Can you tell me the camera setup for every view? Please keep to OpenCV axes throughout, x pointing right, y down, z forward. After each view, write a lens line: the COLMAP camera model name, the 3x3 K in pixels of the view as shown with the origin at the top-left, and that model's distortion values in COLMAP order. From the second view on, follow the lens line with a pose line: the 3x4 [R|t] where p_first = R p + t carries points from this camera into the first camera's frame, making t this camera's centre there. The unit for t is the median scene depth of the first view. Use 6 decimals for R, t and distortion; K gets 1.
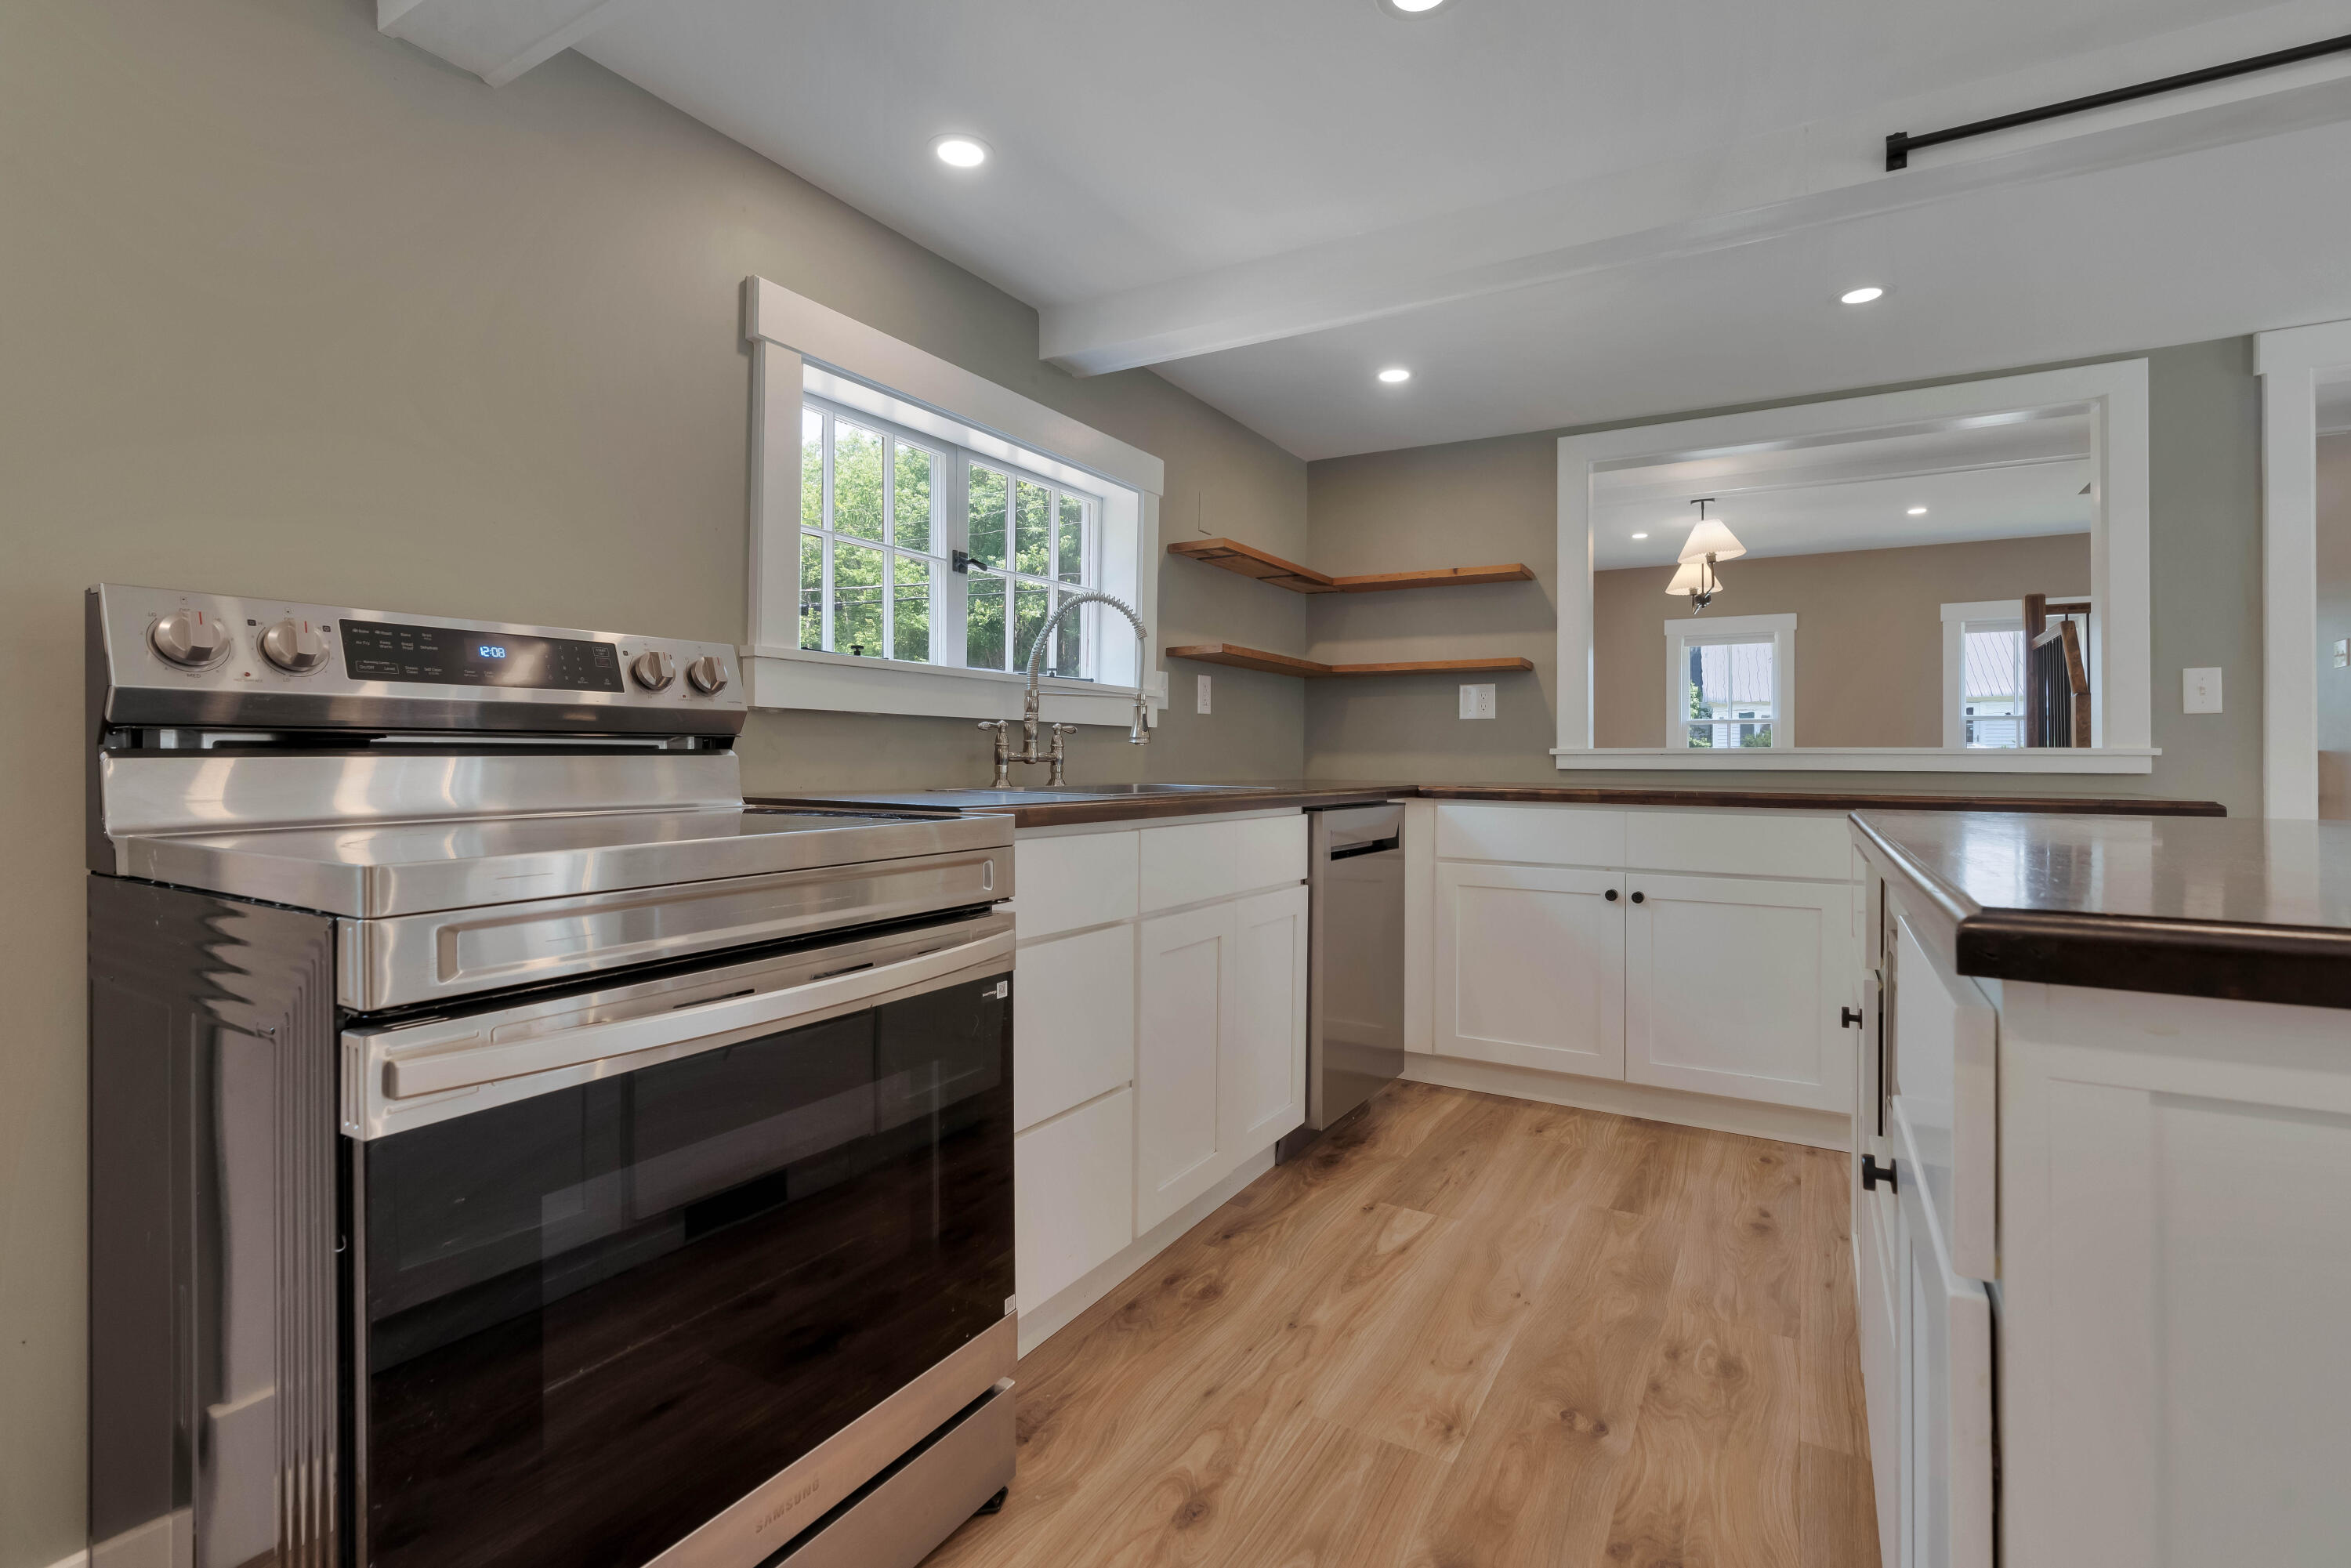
lens RADIAL K [[1062.5, 0, 1179.5], [0, 1062.5, 749.5], [0, 0, 1]] dist [-0.015830, 0.006667]
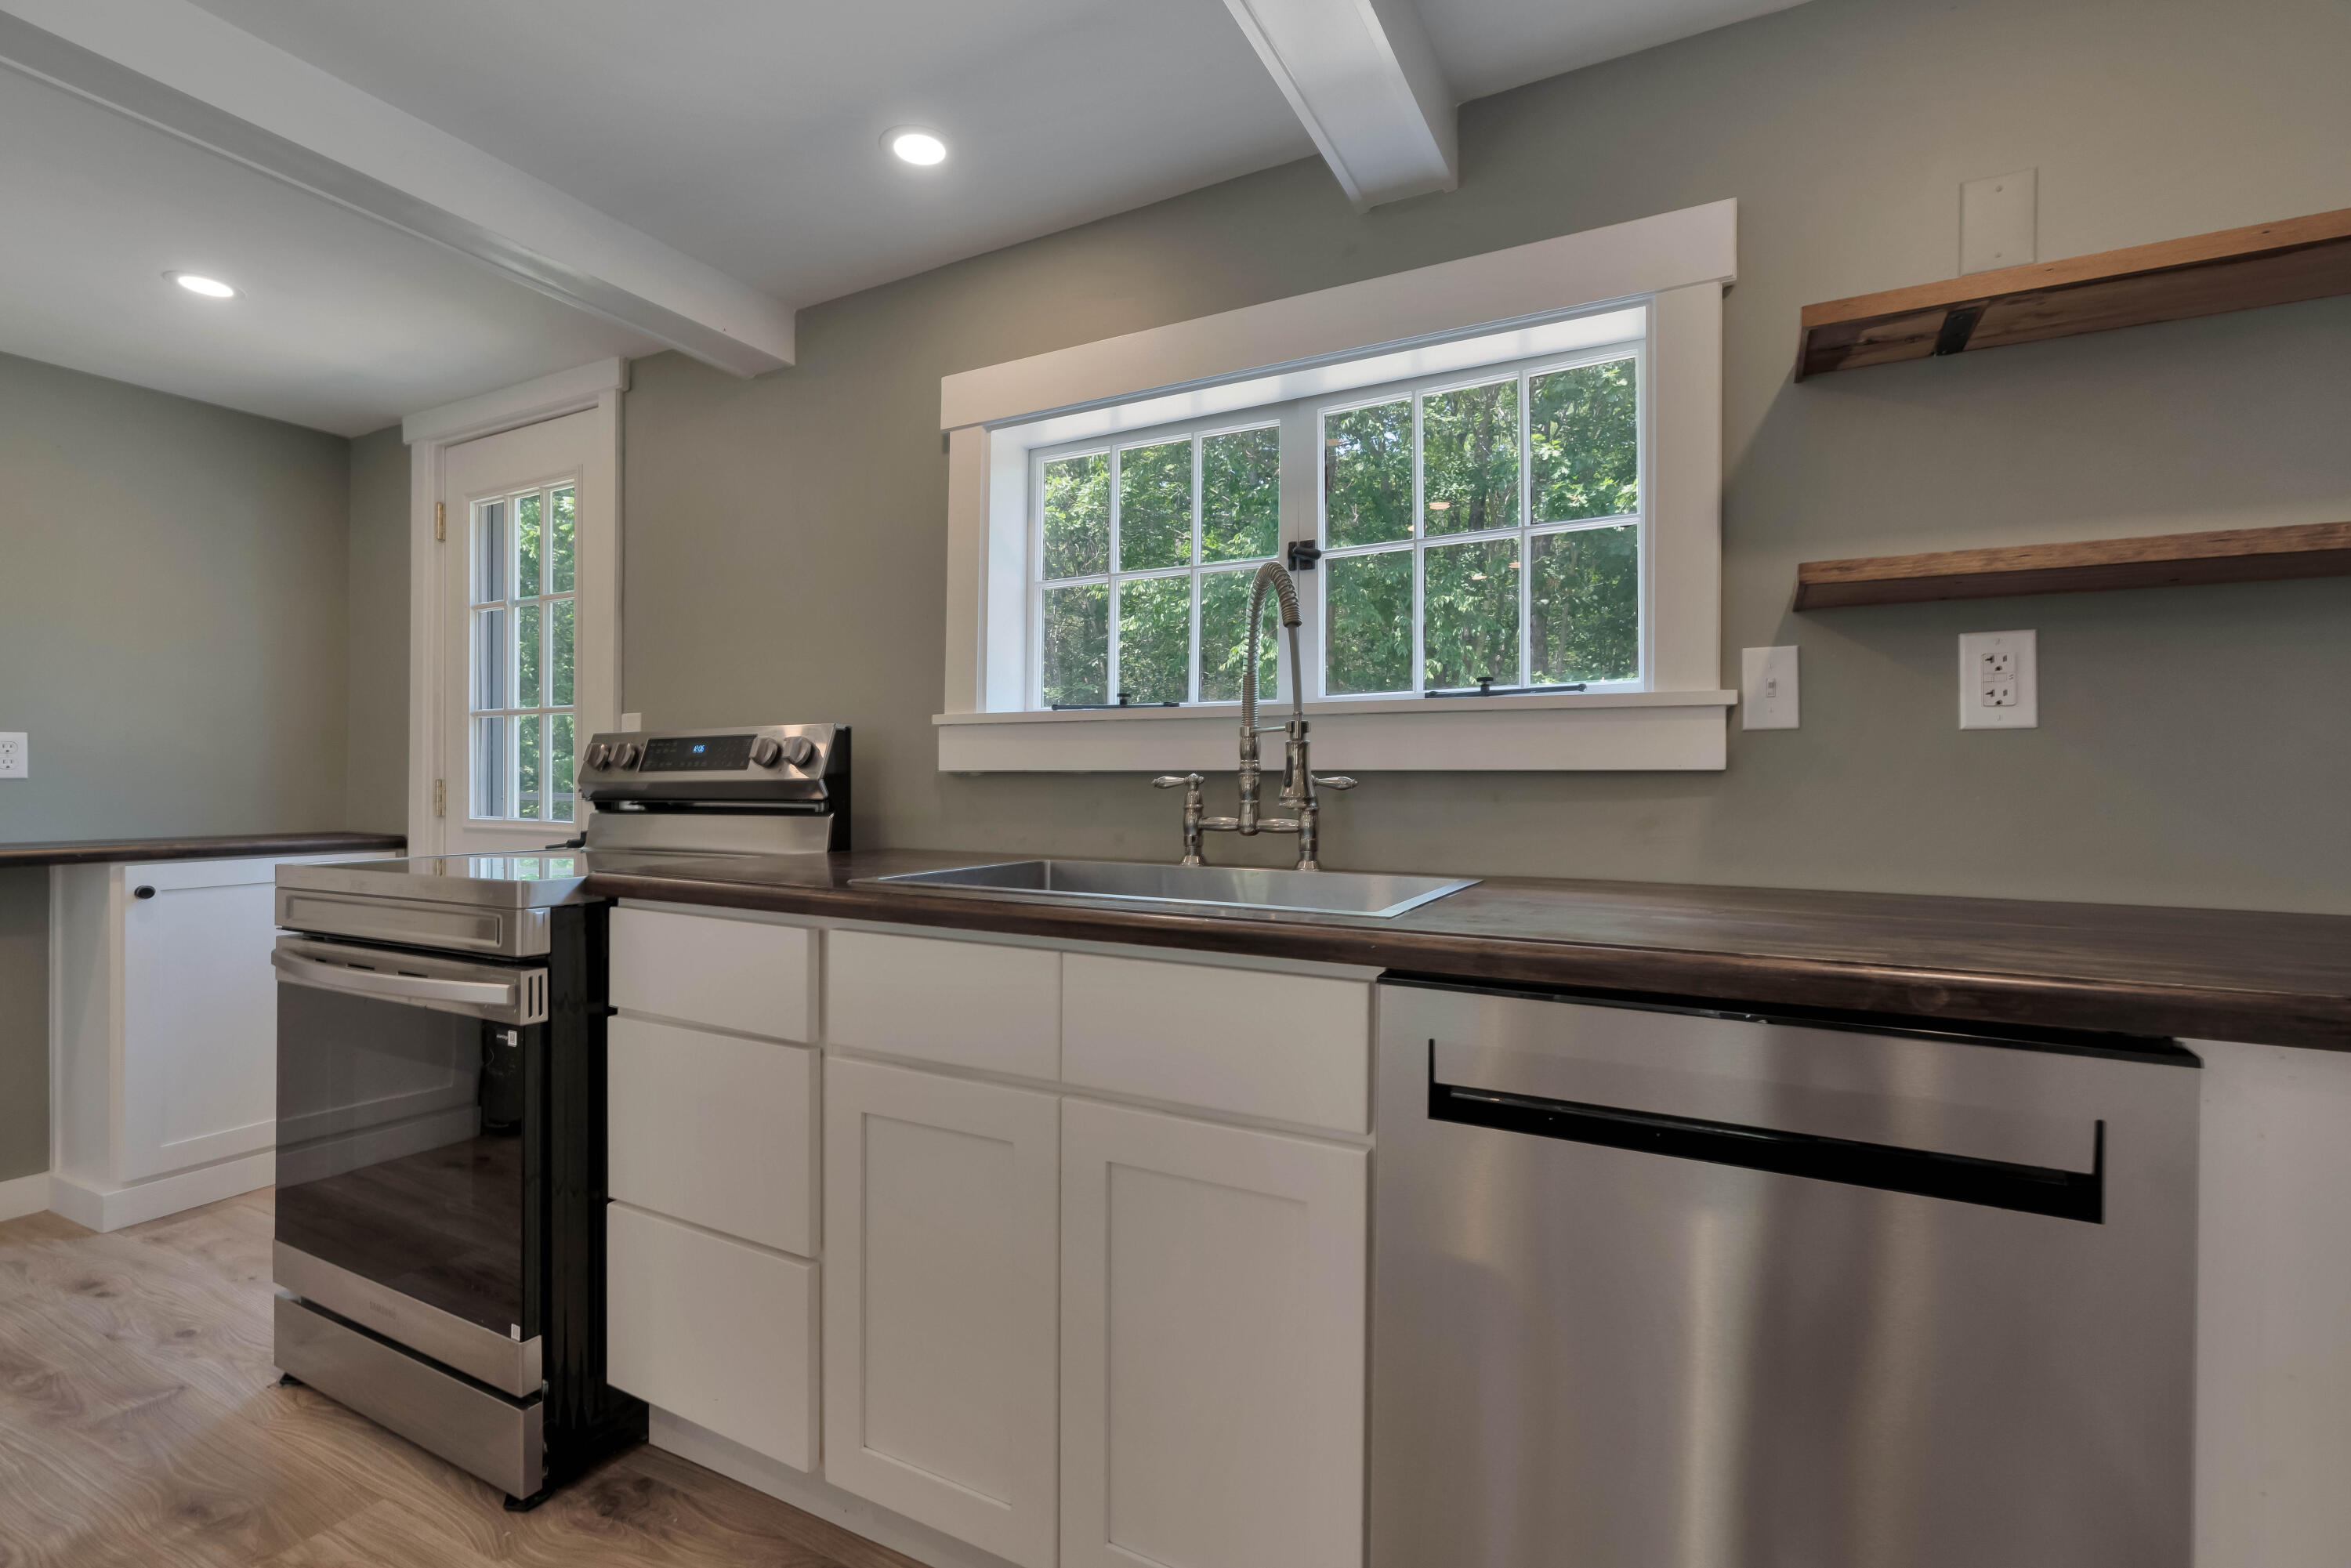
lens RADIAL K [[1062.5, 0, 1178.7], [0, 1062.5, 778.5], [0, 0, 1]] dist [-0.015830, 0.006667]
pose [[0.047390, -0.013966, -0.998779, 0.558314], [0.003036, 0.999900, -0.013837, -0.013700], [0.998872, -0.002376, 0.047427, 0.947090]]
